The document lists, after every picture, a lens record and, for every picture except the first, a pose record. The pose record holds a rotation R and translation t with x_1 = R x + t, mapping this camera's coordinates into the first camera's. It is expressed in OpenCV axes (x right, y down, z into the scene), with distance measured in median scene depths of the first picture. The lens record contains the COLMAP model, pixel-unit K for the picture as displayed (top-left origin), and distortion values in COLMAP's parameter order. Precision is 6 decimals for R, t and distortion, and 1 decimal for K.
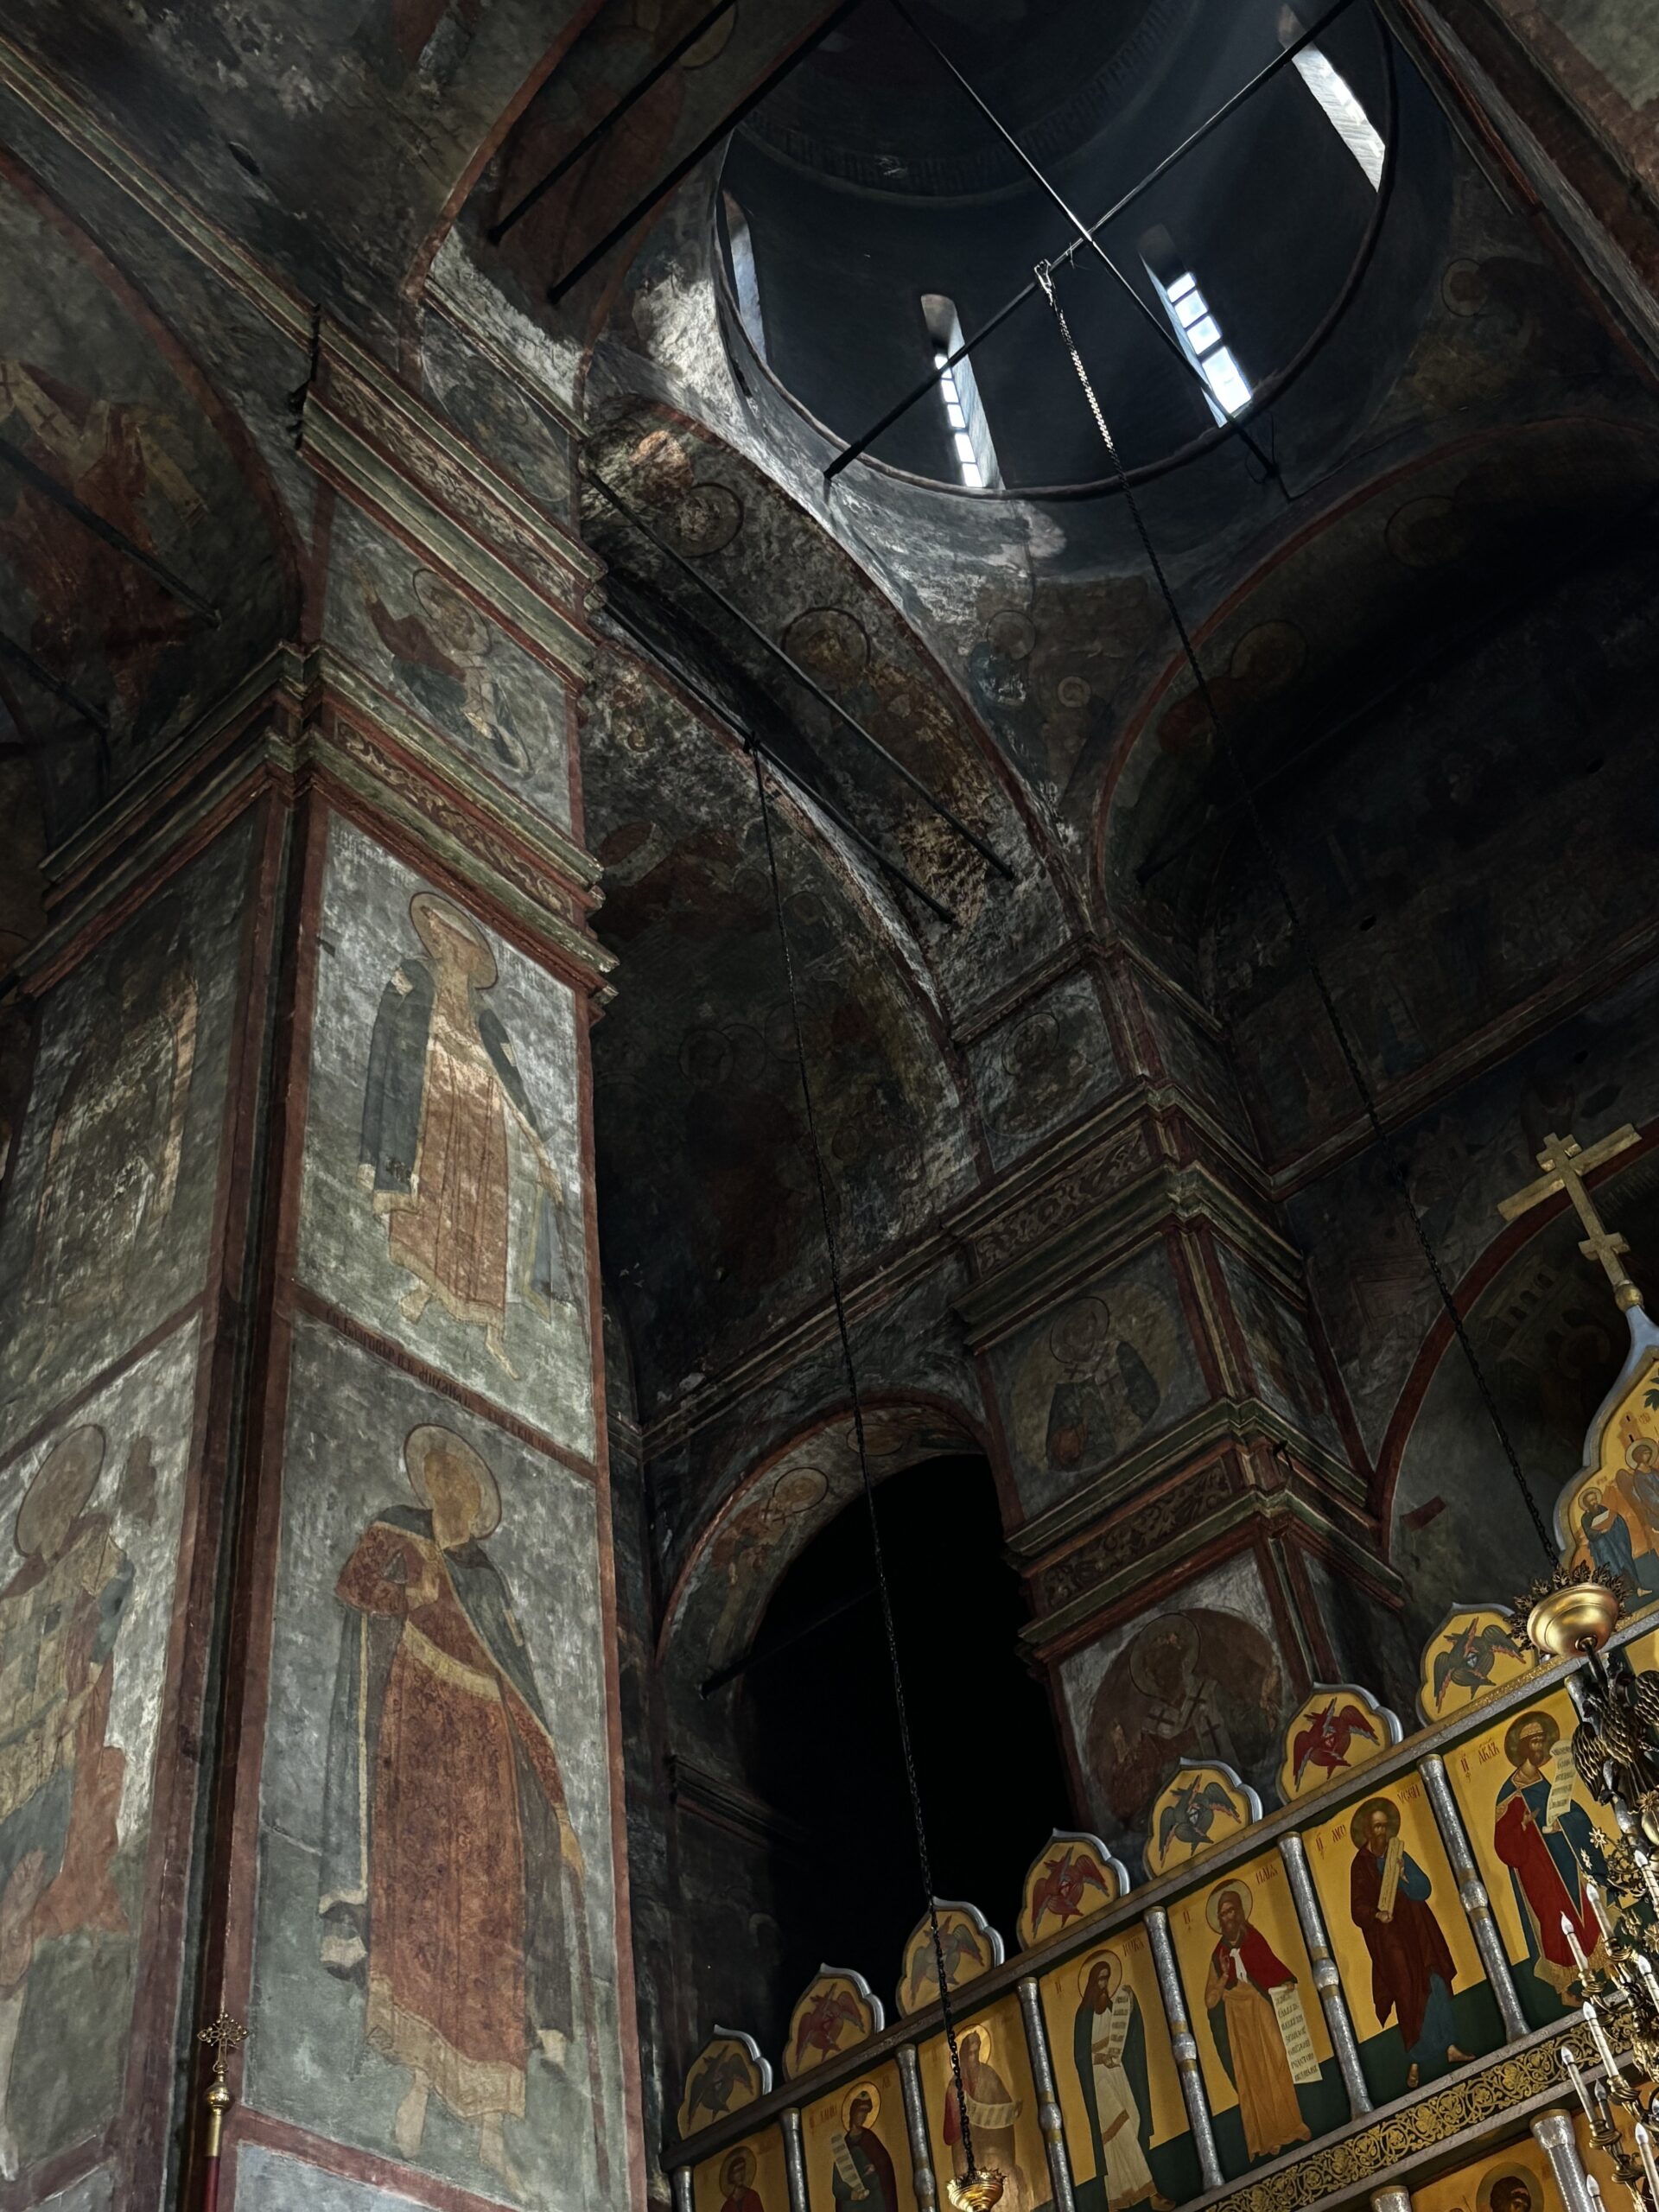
lens RADIAL K [[2500.1, 0, 829.5], [0, 2500.1, 1106.0], [0, 0, 1]] dist [0.204992, -0.727794]
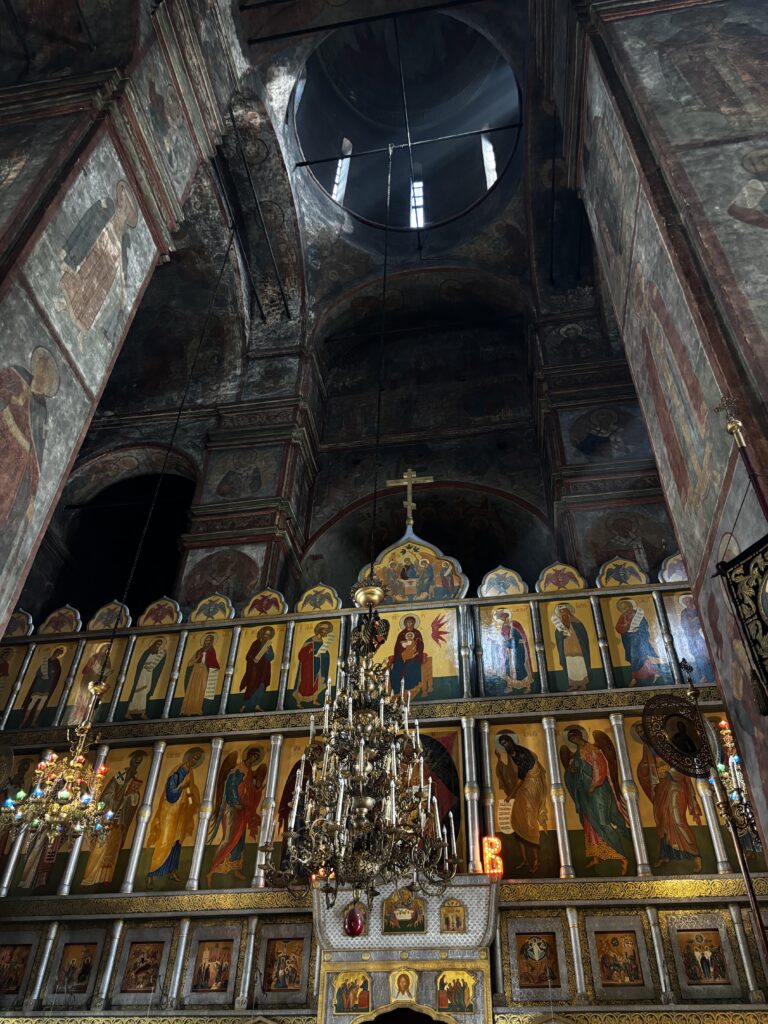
lens RADIAL K [[755.5, 0, 384.0], [0, 755.5, 512.0], [0, 0, 1]] dist [0.020829, -0.010279]
pose [[0.833323, 0.445187, 0.327690, -0.035356], [-0.472782, 0.881164, 0.005181, 0.074714], [-0.286442, -0.159243, 0.944771, 0.096922]]
